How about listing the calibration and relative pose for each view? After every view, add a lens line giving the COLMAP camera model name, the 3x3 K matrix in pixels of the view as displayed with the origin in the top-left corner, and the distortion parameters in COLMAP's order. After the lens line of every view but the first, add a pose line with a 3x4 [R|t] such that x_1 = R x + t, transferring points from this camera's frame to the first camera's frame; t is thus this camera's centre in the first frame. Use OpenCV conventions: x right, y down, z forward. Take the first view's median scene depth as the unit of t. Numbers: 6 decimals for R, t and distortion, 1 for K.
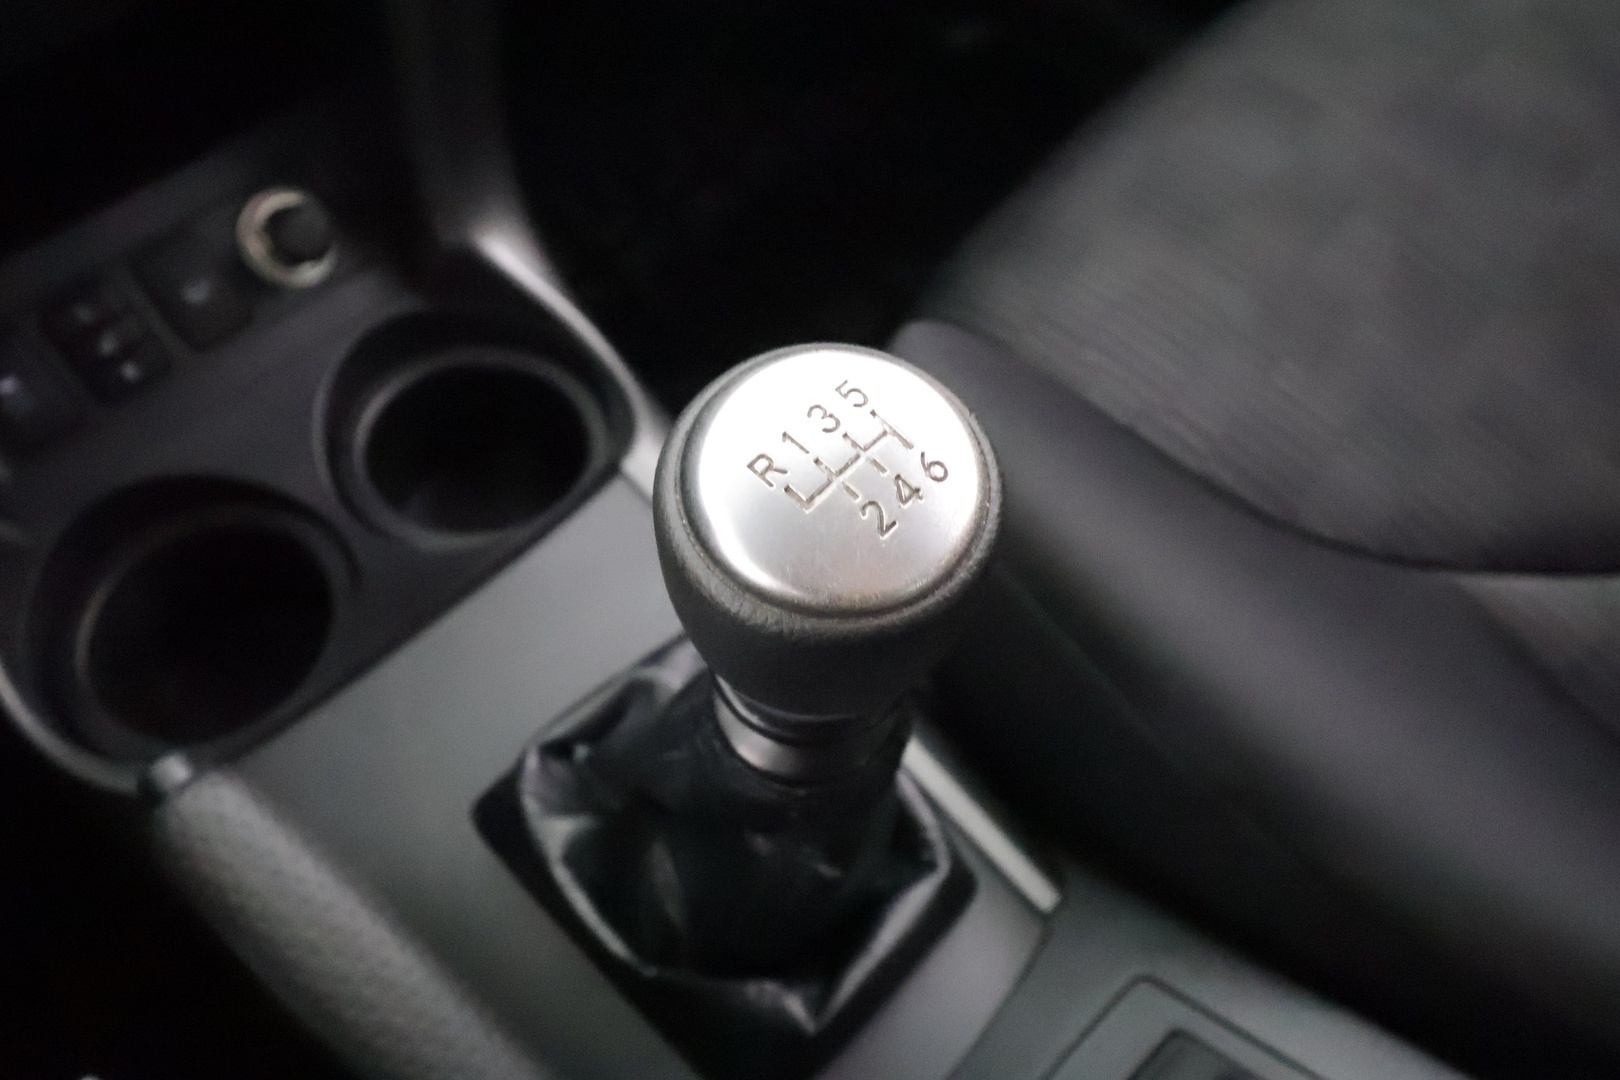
lens RADIAL K [[1296.4, 0, 814.4], [0, 1296.4, 536.7], [0, 0, 1]] dist [0.008340, -0.012146]
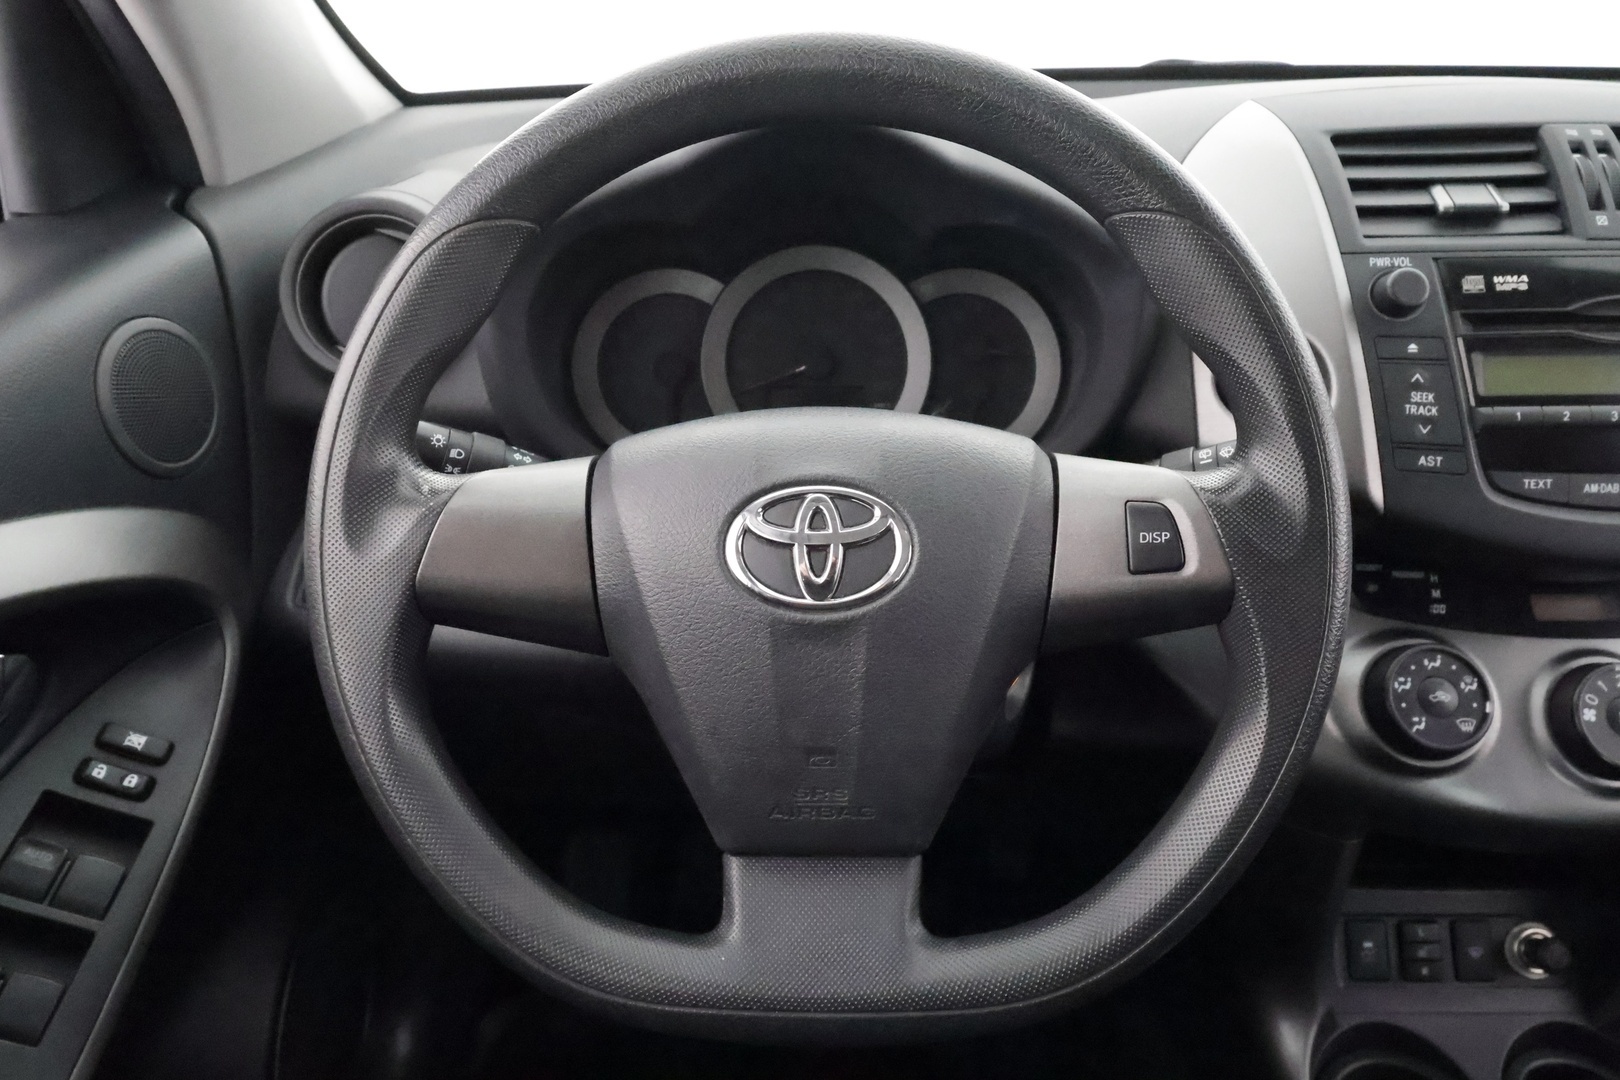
lens RADIAL K [[1192.2, 0, 813.5], [0, 1192.2, 536.9], [0, 0, 1]] dist [0.006301, 0.000668]
pose [[0.708458, 0.327001, -0.625426, -0.271700], [-0.592318, 0.757324, -0.274992, 0.363726], [0.383727, 0.565271, 0.730220, -0.858020]]
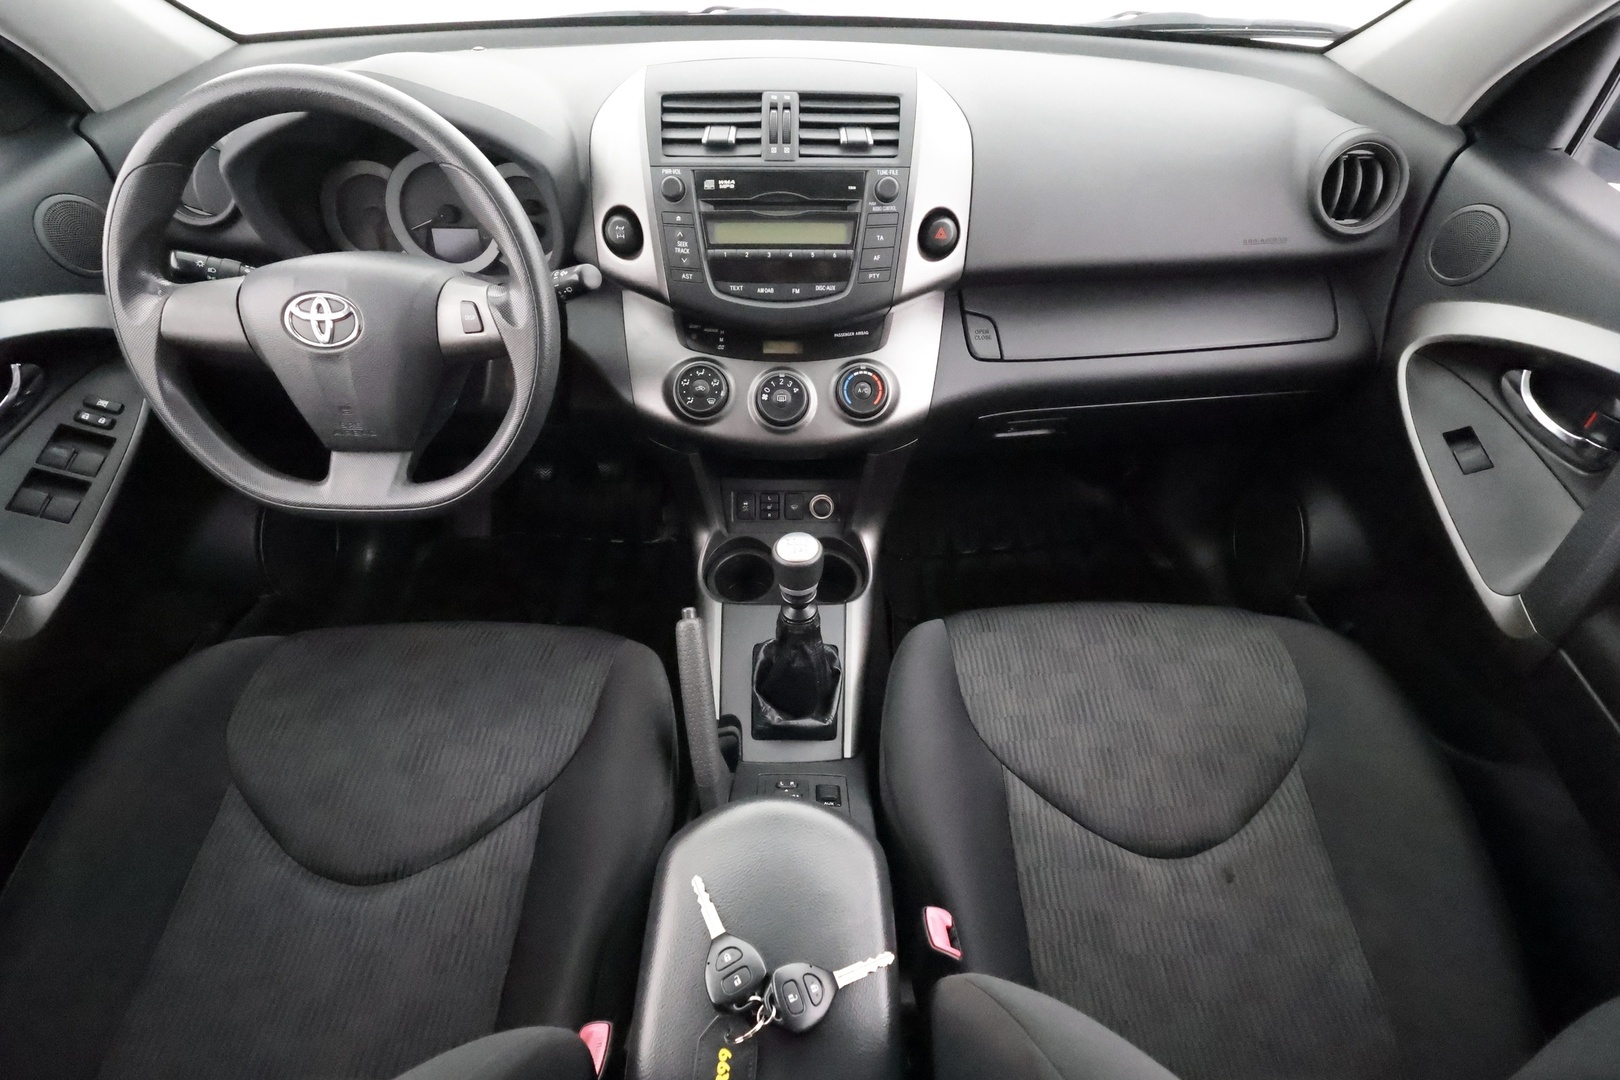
lens RADIAL K [[759.5, 0, 810.6], [0, 759.5, 537.9], [0, 0, 1]] dist [0.001420, 0.000387]
pose [[0.708160, 0.513827, -0.484243, 0.704138], [-0.597510, 0.801523, -0.023311, -0.088305], [0.376154, 0.305848, 0.874623, -0.939519]]
